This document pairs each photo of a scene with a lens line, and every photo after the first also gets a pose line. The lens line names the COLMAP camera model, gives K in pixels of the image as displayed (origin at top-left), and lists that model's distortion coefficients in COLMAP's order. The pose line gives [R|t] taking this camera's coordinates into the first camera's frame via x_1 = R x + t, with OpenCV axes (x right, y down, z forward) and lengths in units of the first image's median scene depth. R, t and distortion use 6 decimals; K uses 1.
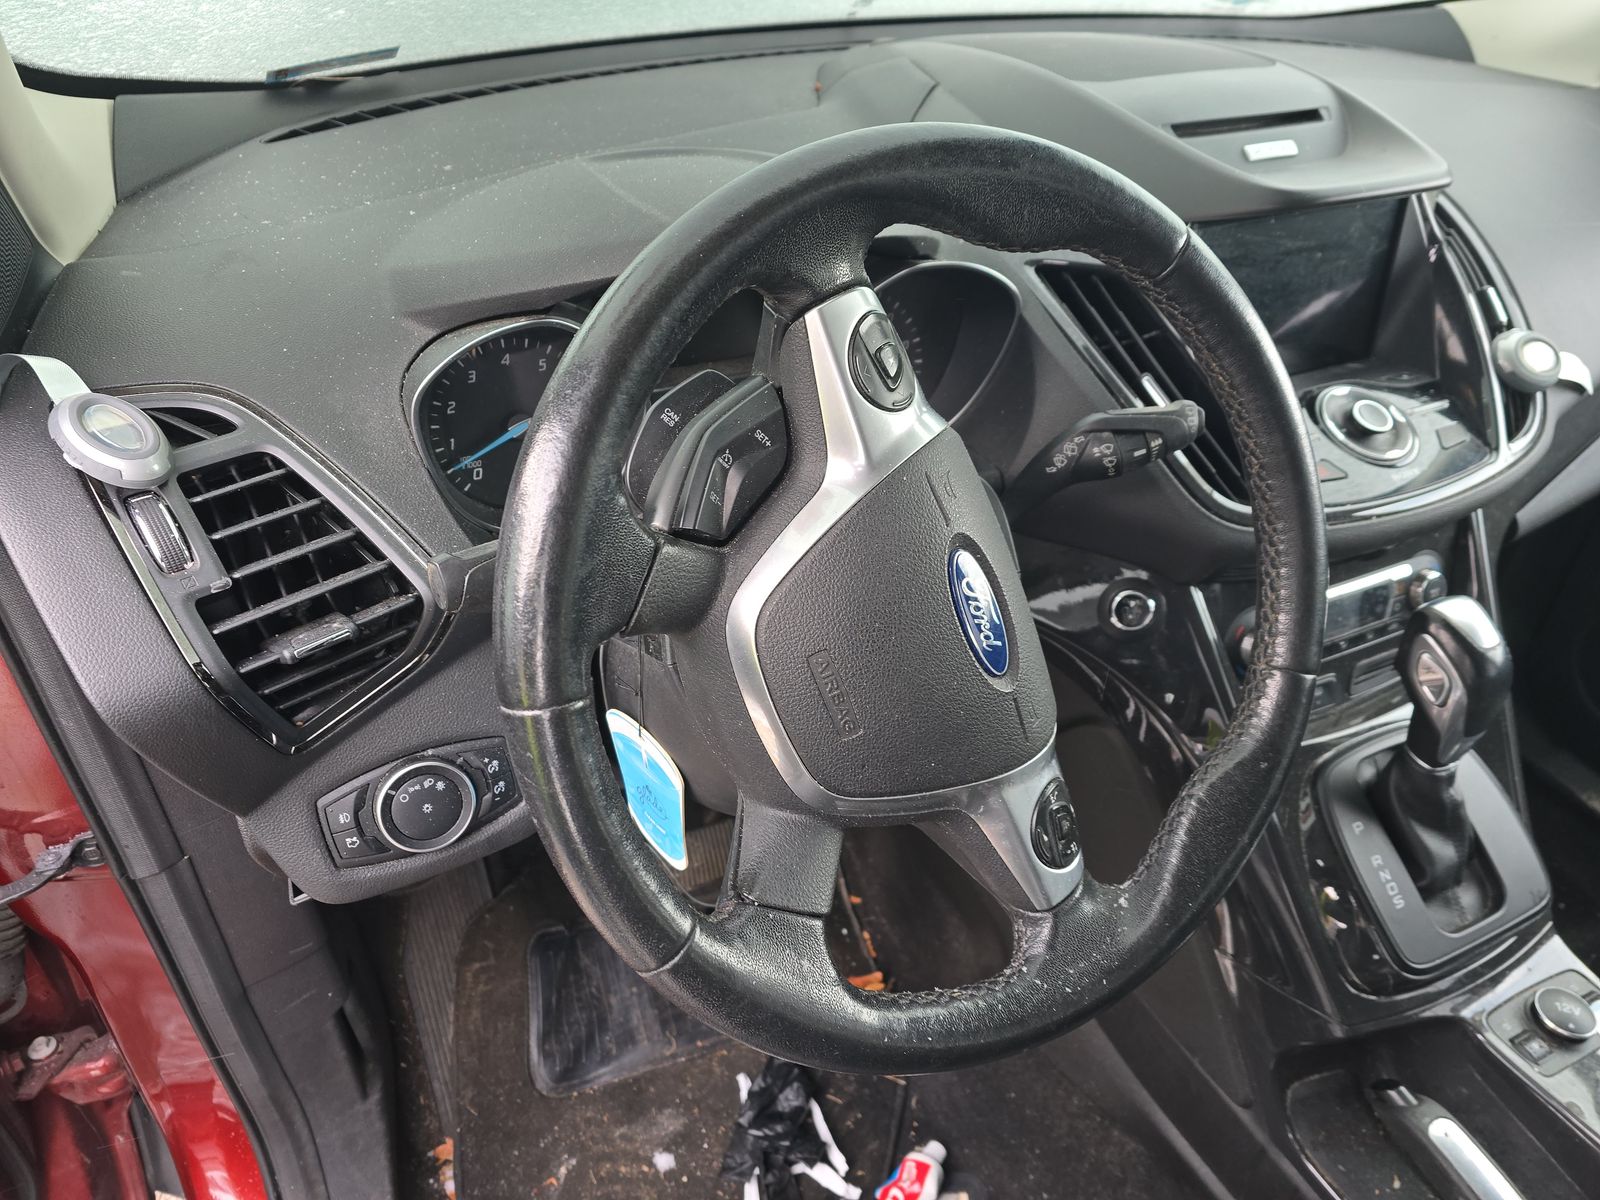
lens RADIAL K [[1112.3, 0, 800.6], [0, 1112.3, 607.1], [0, 0, 1]] dist [0.002343, 0.002325]
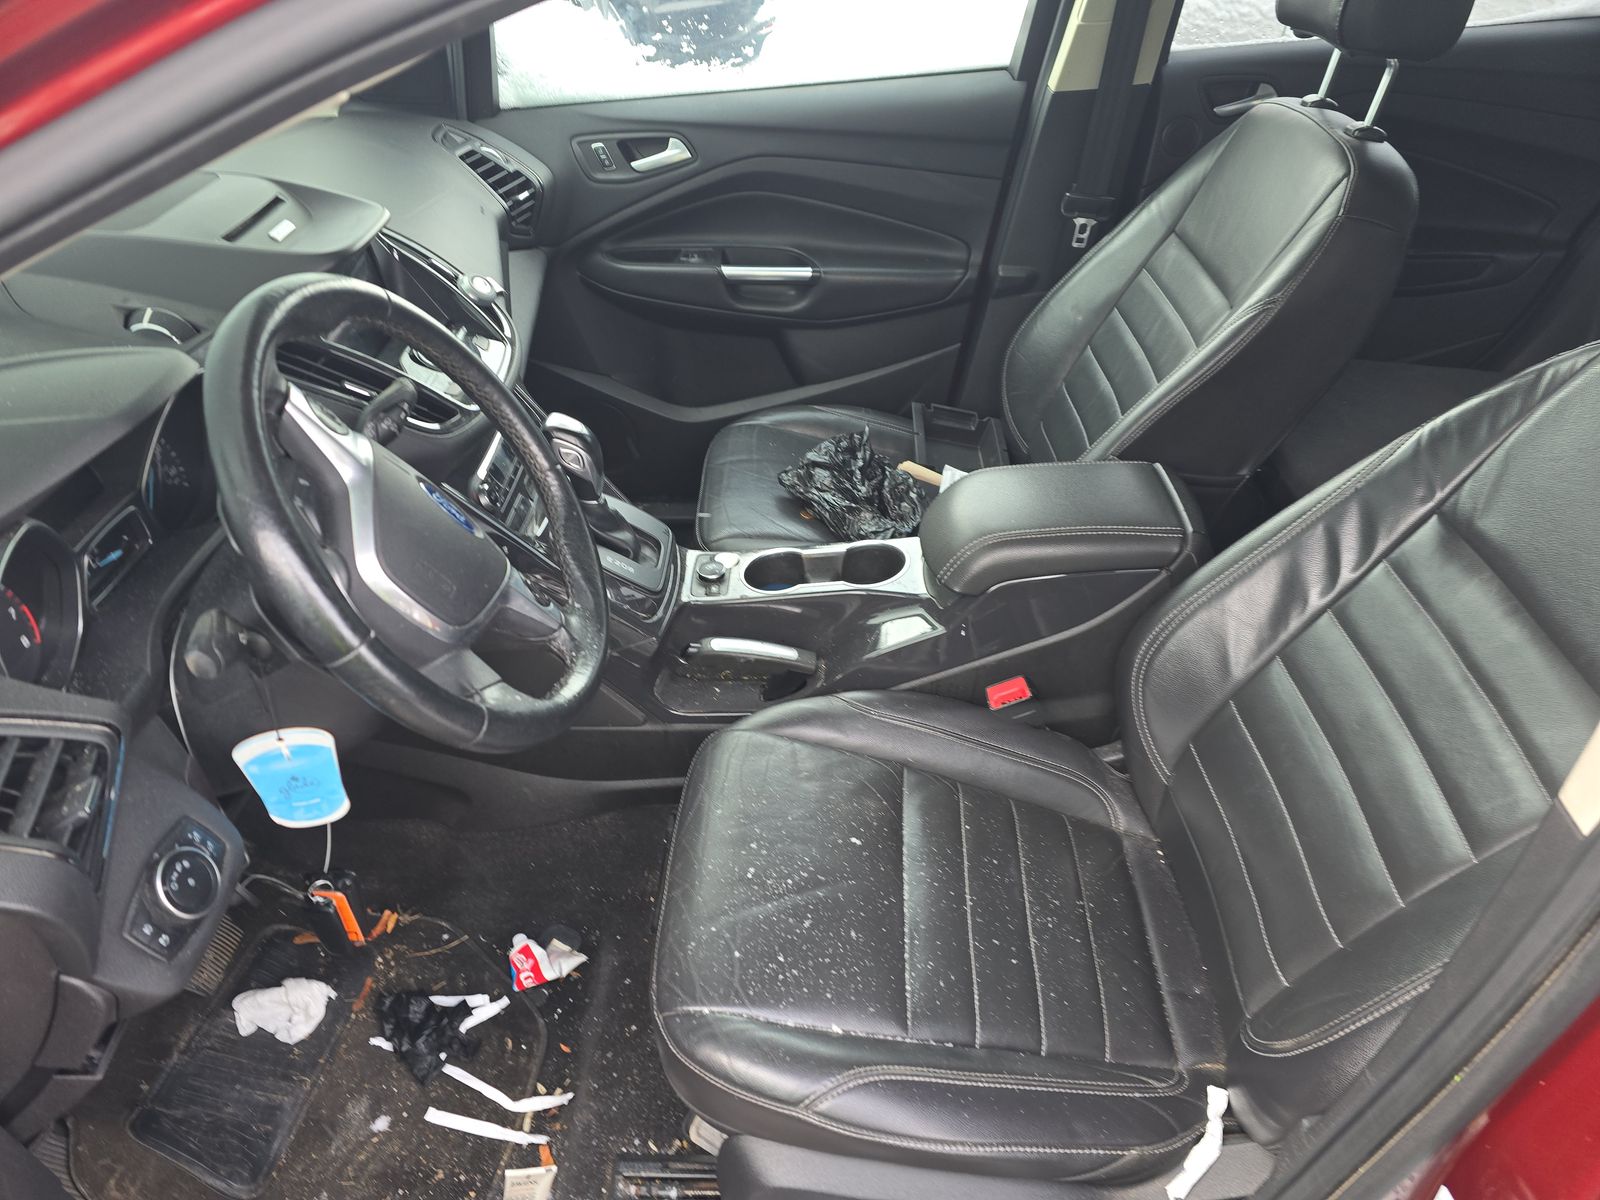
lens RADIAL K [[1061.5, 0, 800.4], [0, 1061.5, 616.6], [0, 0, 1]] dist [0.033206, -0.019810]
pose [[0.457709, -0.576082, 0.677224, -0.532919], [0.558029, 0.779121, 0.285612, -0.019631], [-0.692175, 0.247183, 0.678081, -0.345321]]
